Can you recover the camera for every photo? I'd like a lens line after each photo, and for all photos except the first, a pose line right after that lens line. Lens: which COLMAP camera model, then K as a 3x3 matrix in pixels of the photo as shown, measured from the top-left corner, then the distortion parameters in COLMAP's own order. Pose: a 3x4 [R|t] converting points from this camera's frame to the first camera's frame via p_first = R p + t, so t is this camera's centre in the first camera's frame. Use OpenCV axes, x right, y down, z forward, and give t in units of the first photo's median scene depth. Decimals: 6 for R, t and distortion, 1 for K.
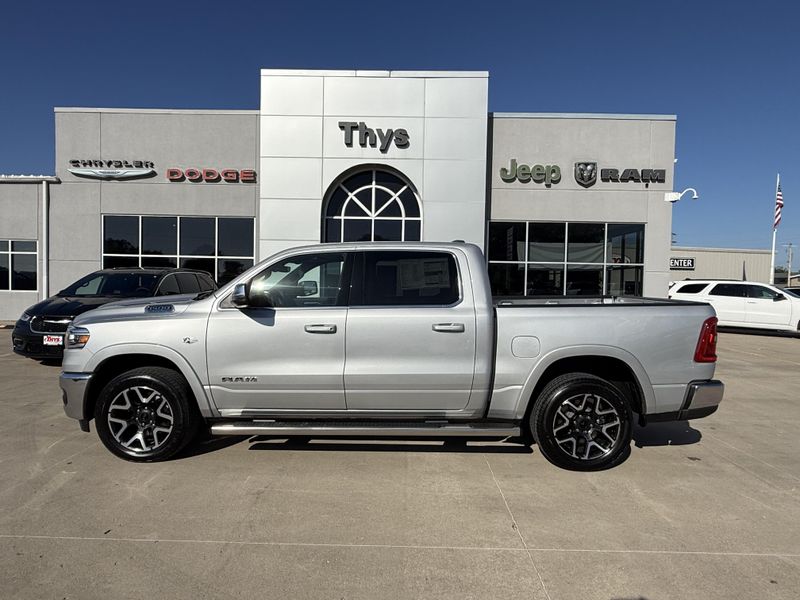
lens RADIAL K [[449.4, 0, 395.5], [0, 449.4, 296.6], [0, 0, 1]] dist [0.000245, -0.002332]
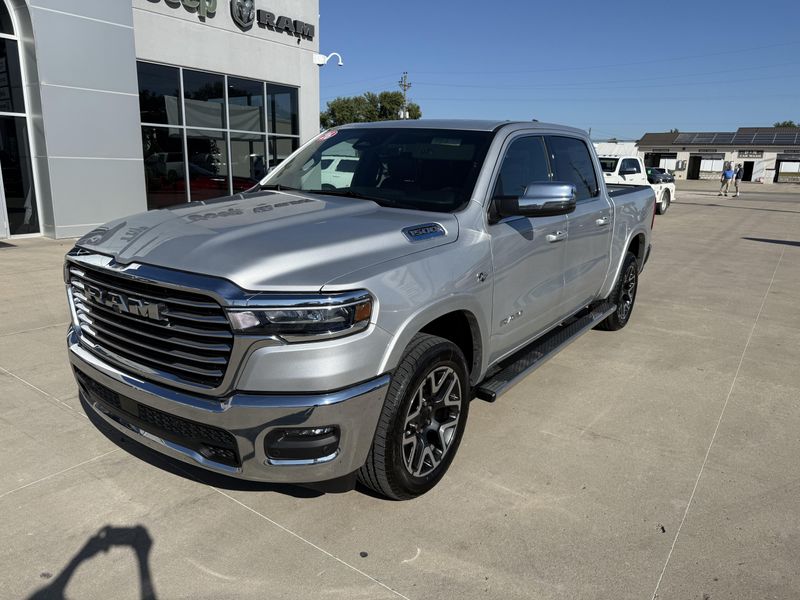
lens RADIAL K [[567.4, 0, 395.0], [0, 567.4, 301.1], [0, 0, 1]] dist [0.027981, -0.040178]
pose [[0.567844, -0.198351, 0.798881, -0.313400], [0.010381, 0.972181, 0.234001, -0.014954], [-0.823071, -0.124583, 0.554106, 0.175821]]
